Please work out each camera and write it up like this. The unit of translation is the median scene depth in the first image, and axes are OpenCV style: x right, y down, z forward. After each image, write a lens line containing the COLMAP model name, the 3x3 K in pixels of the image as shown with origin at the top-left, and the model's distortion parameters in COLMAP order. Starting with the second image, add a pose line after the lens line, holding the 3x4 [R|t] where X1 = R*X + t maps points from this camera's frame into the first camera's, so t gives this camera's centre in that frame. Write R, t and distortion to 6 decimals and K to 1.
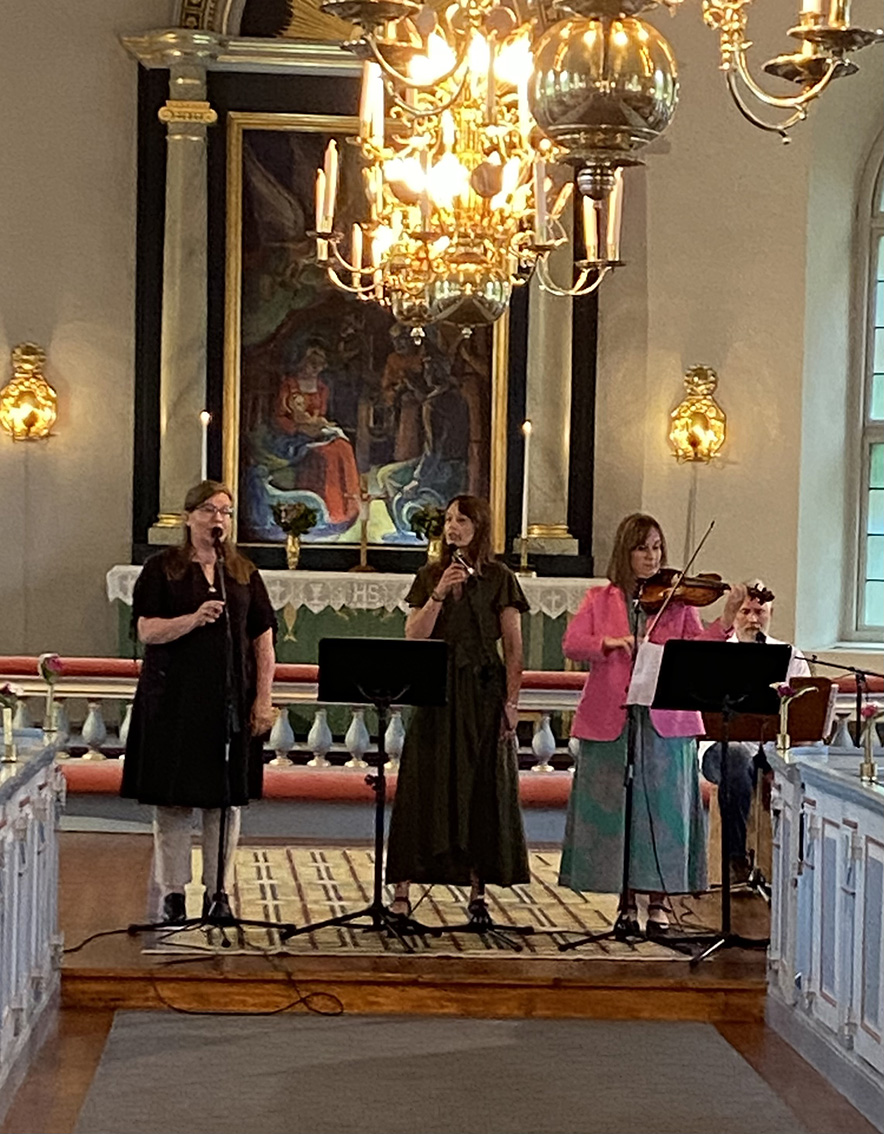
lens RADIAL K [[3568.5, 0, 519.6], [0, 3568.5, 770.0], [0, 0, 1]] dist [0.016841, 2.535446]
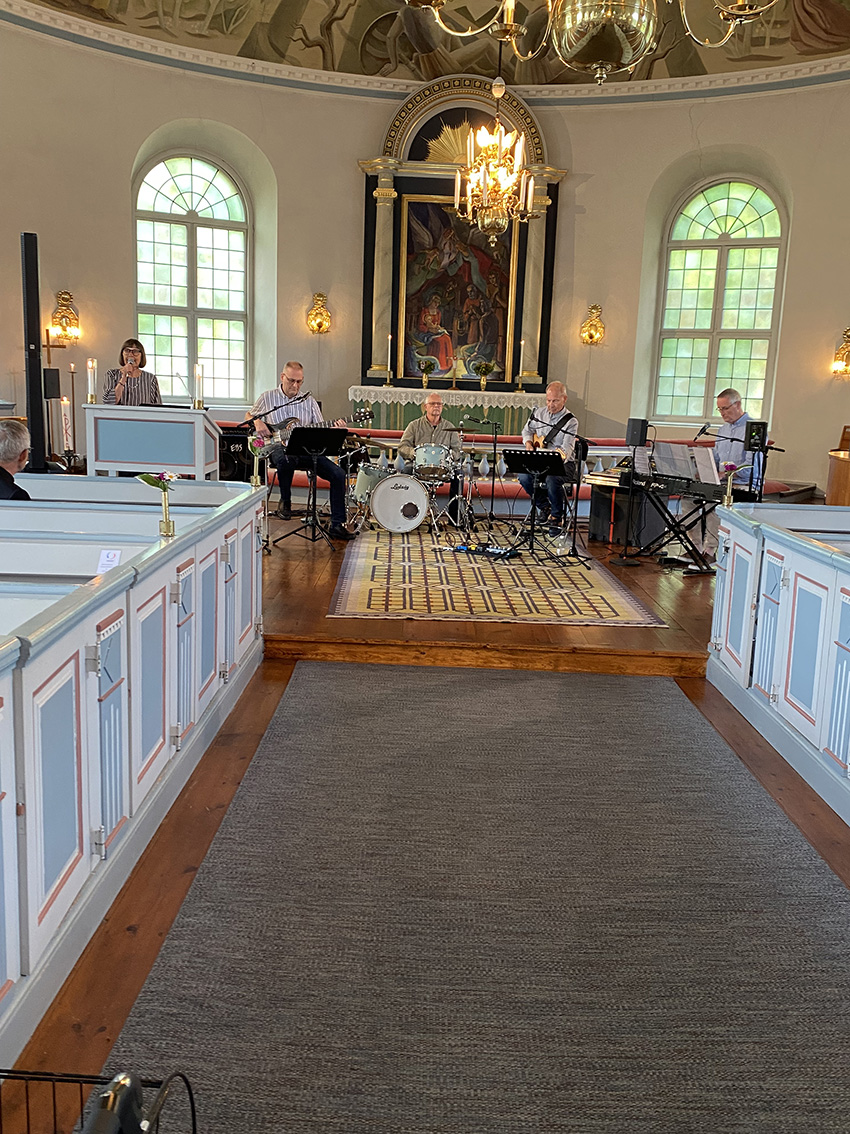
lens RADIAL K [[1010.9, 0, 425.0], [0, 1010.9, 567.0], [0, 0, 1]] dist [0.123551, -0.242974]
pose [[0.997457, 0.025775, -0.066447, -0.014060], [-0.017971, 0.993147, 0.115479, -0.014710], [0.068968, -0.113991, 0.991085, 0.292898]]
